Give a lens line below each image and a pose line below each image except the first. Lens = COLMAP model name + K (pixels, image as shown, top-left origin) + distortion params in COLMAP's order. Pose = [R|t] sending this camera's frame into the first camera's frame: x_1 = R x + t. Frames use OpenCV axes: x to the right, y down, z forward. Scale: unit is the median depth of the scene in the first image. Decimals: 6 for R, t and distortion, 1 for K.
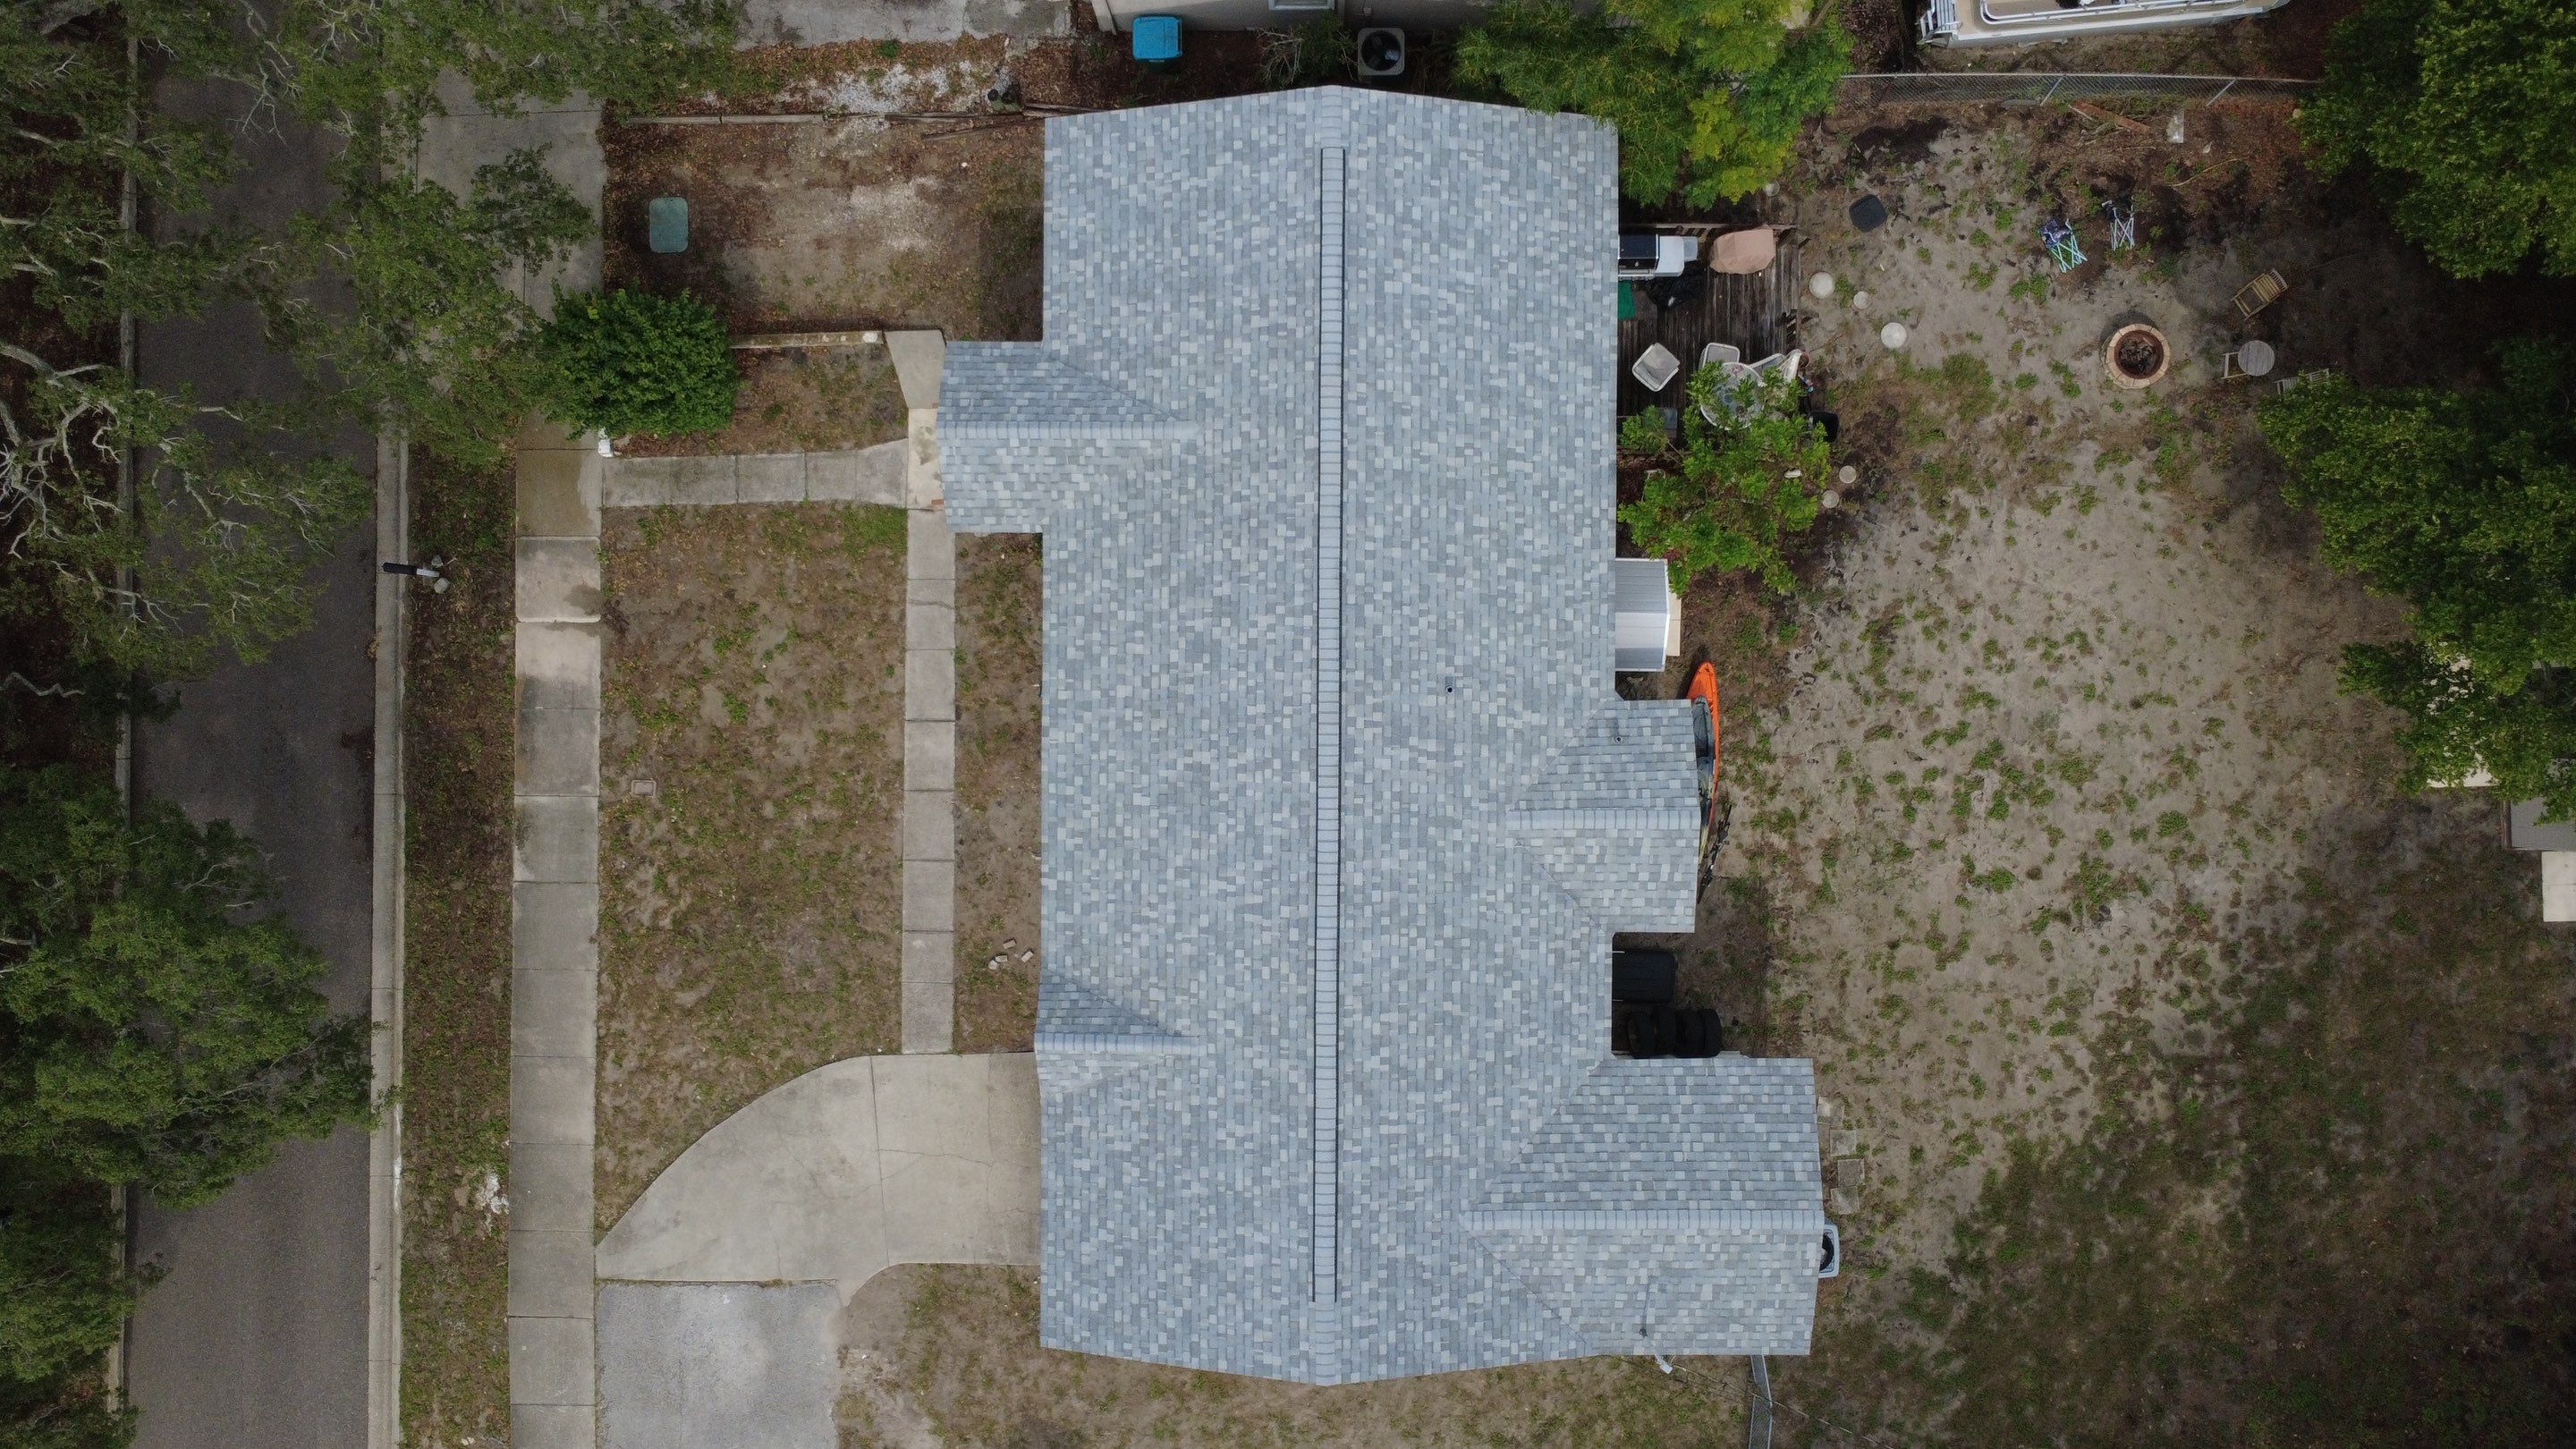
lens RADIAL K [[1873.6, 0, 1284.0], [0, 1873.6, 719.6], [0, 0, 1]] dist [0.000741, 0.000320]
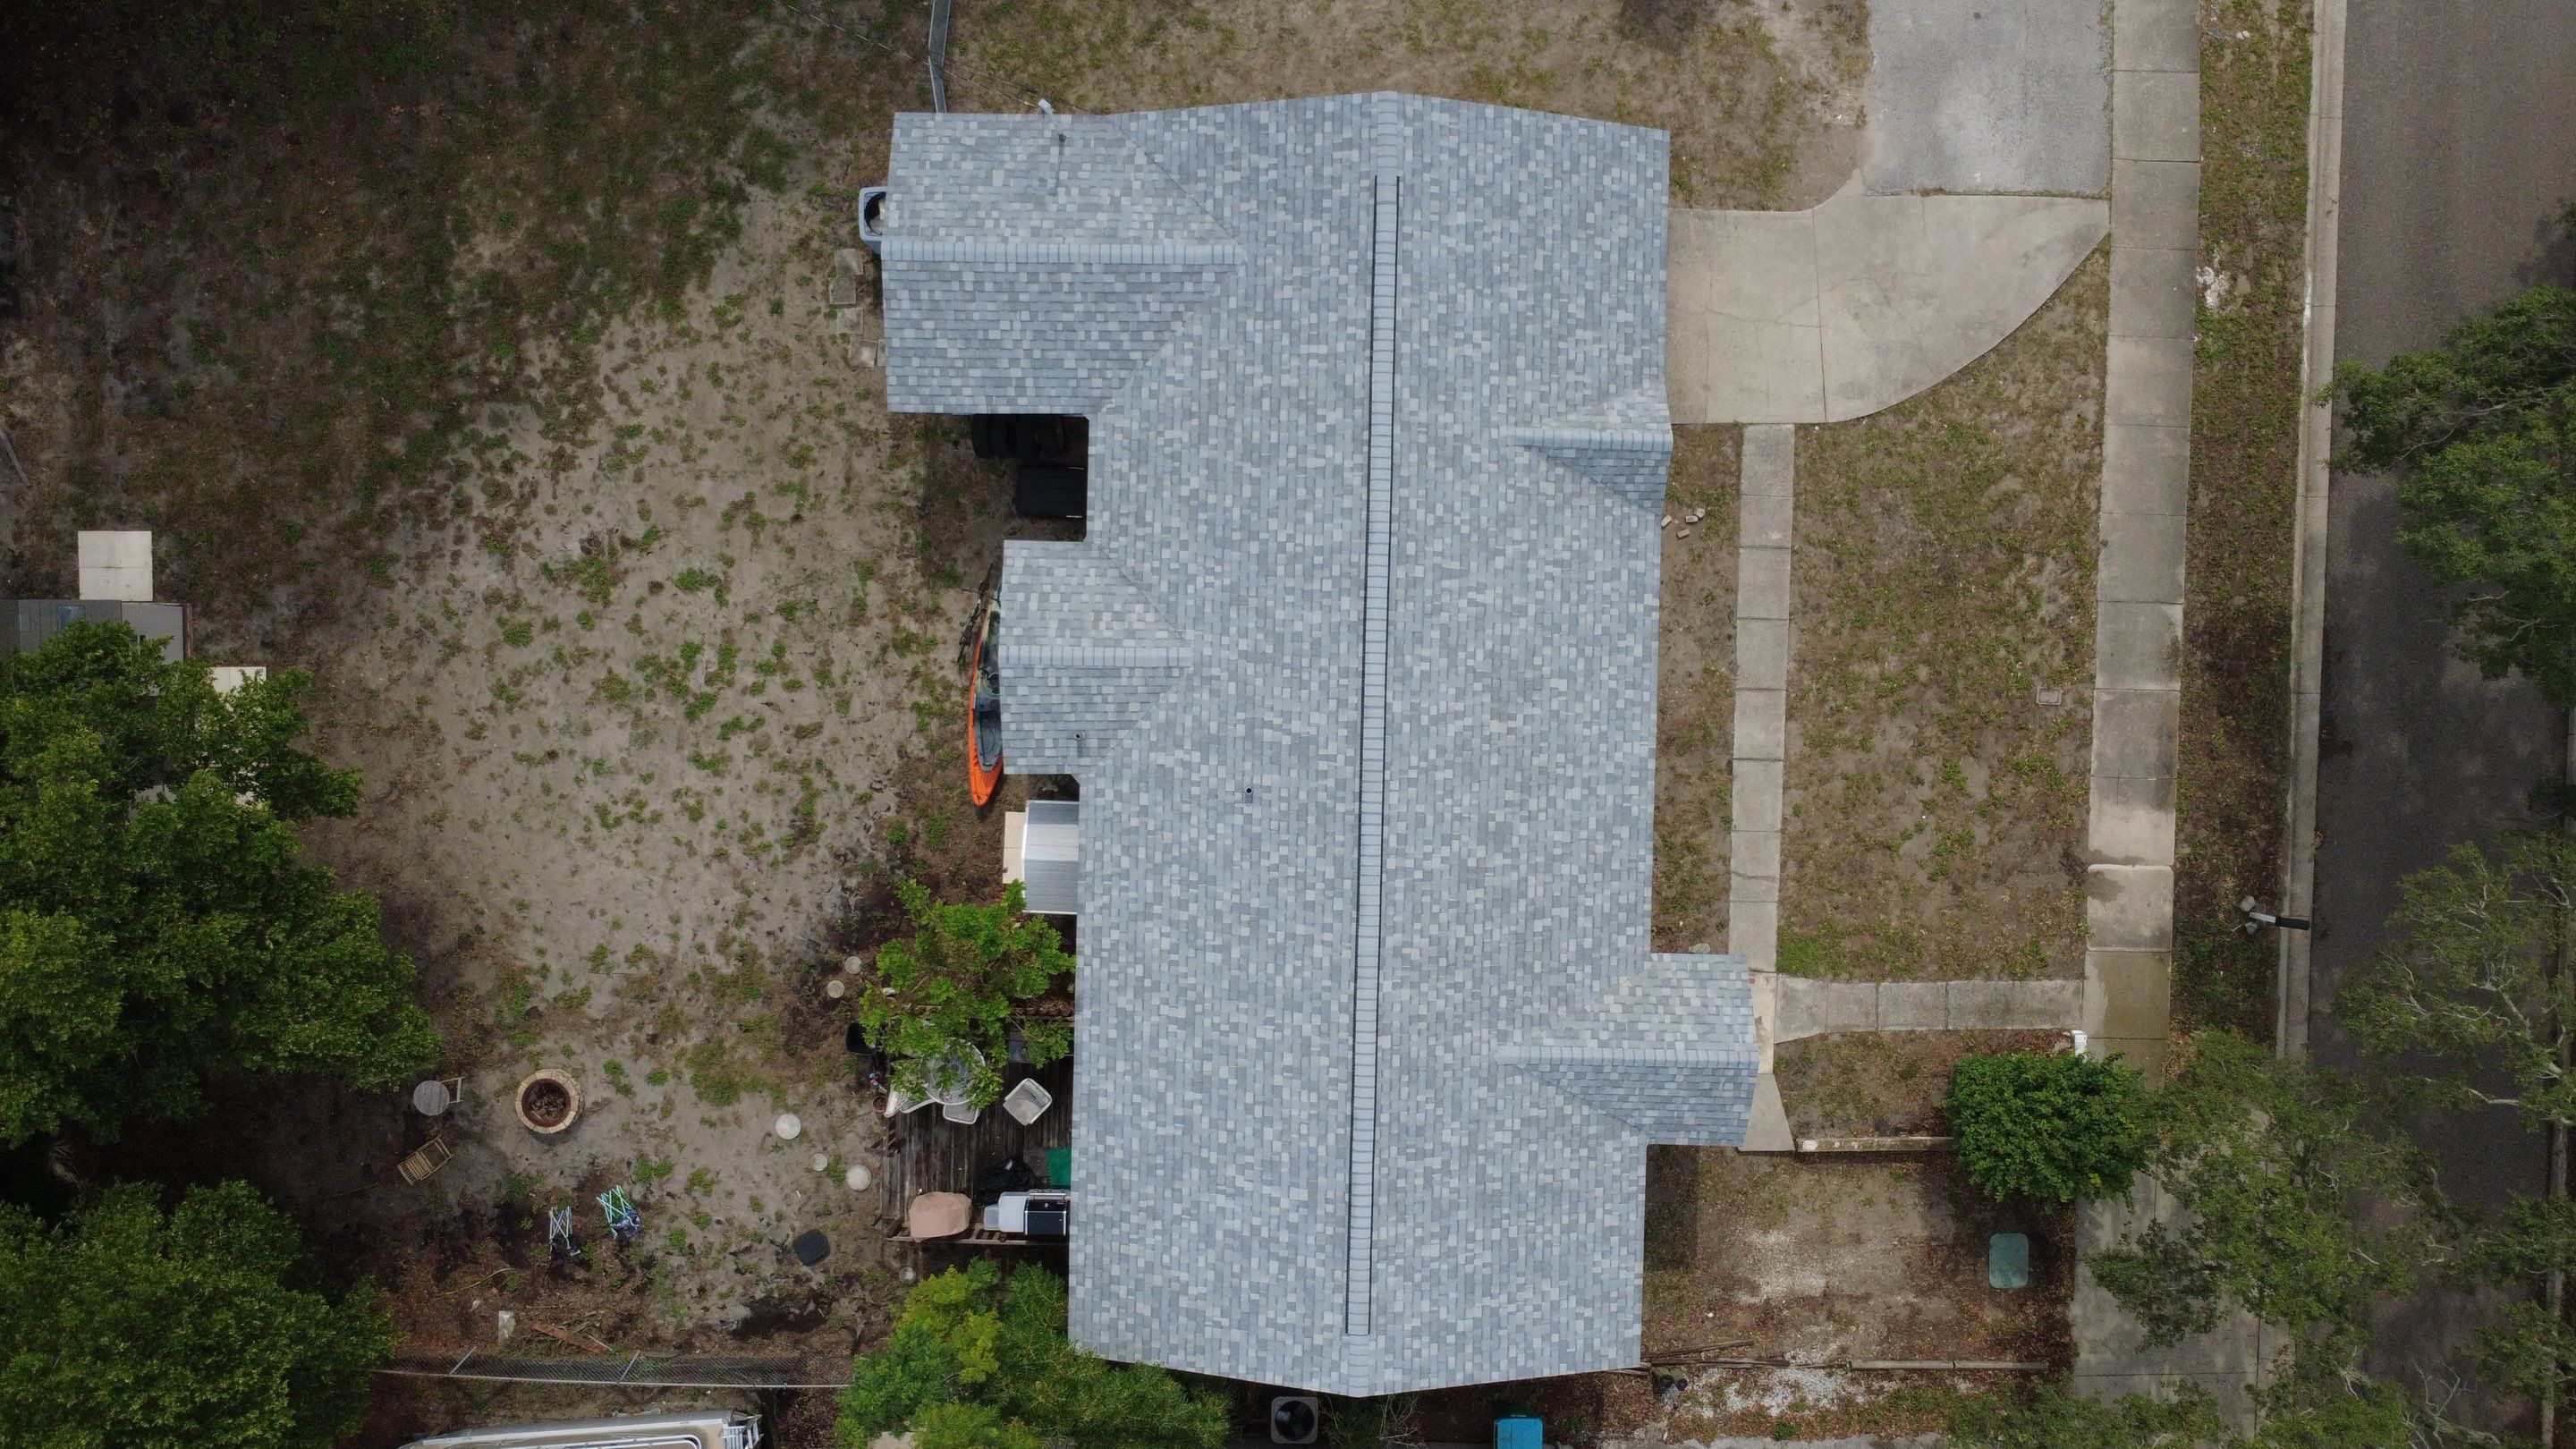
lens RADIAL K [[1873.6, 0, 1282.7], [0, 1873.6, 722.6], [0, 0, 1]] dist [0.000741, 0.000320]
pose [[-0.999750, -0.018214, 0.013000, 0.051599], [0.017991, -0.999691, -0.017125, 0.033325], [0.013308, -0.016887, 0.999769, 0.003611]]
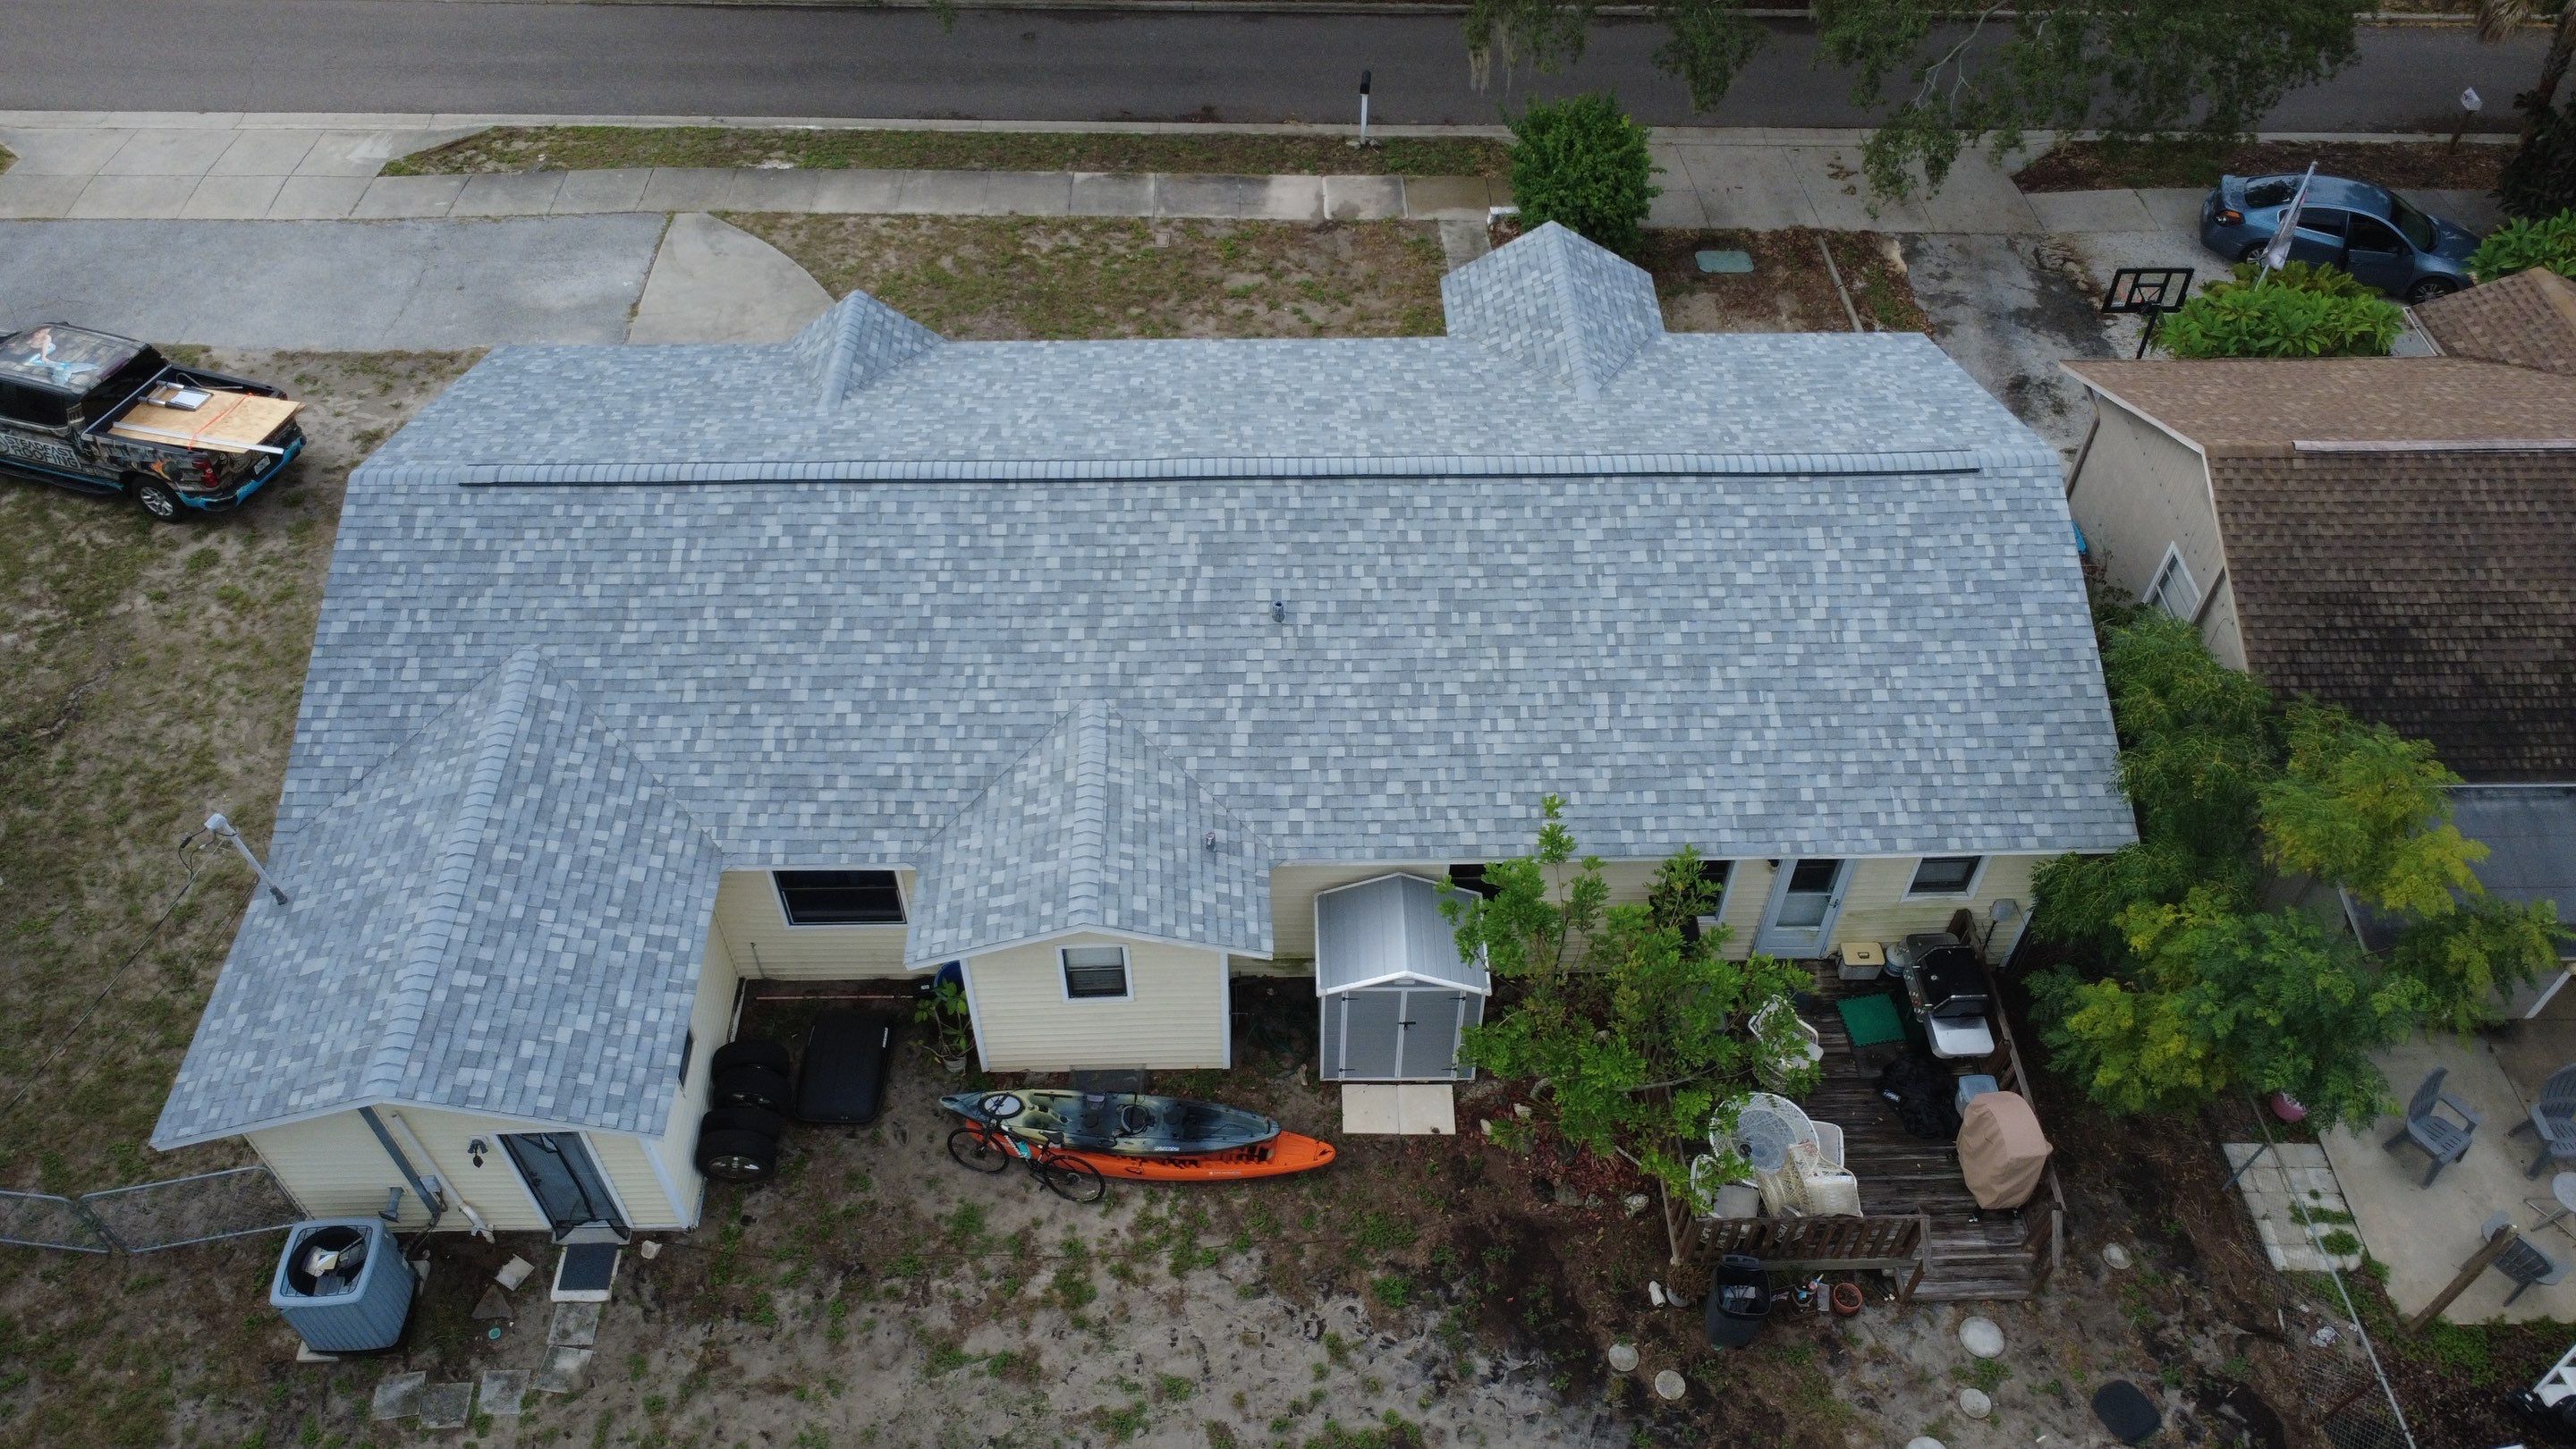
lens RADIAL K [[1873.6, 0, 1283.9], [0, 1873.6, 720.9], [0, 0, 1]] dist [0.000741, 0.000320]
pose [[0.027239, 0.744855, -0.666670, 0.532779], [-0.999487, 0.009047, -0.030729, 0.004078], [-0.016857, 0.667165, 0.744719, 0.437218]]
